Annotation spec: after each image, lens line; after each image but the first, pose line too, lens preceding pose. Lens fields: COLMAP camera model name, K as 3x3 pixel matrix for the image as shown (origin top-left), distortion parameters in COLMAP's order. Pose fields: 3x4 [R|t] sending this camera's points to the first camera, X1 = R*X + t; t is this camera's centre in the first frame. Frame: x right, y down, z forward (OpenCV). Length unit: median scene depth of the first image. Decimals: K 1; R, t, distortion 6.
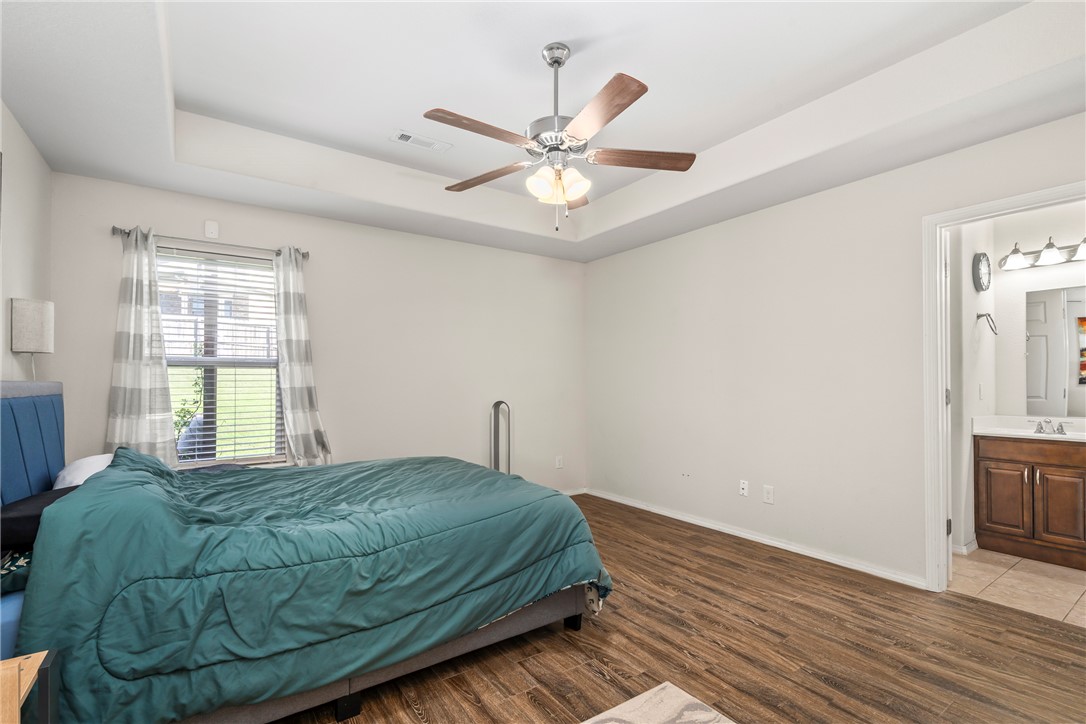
lens RADIAL K [[493.4, 0, 545.4], [0, 493.4, 377.1], [0, 0, 1]] dist [-0.001680, 0.000295]
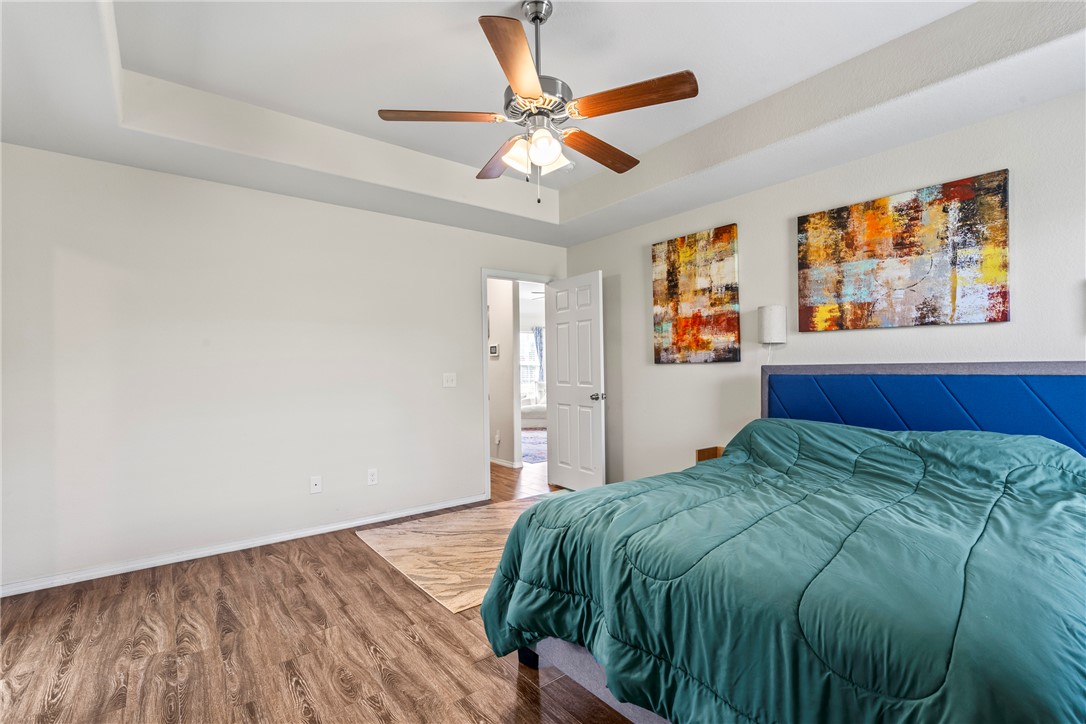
lens RADIAL K [[493.4, 0, 545.4], [0, 493.4, 377.1], [0, 0, 1]] dist [-0.001680, 0.000295]
pose [[-0.998277, 0.016706, -0.056252, 0.069654], [0.016322, 0.999840, 0.007284, 0.019061], [0.056364, 0.006353, -0.998390, 1.967649]]
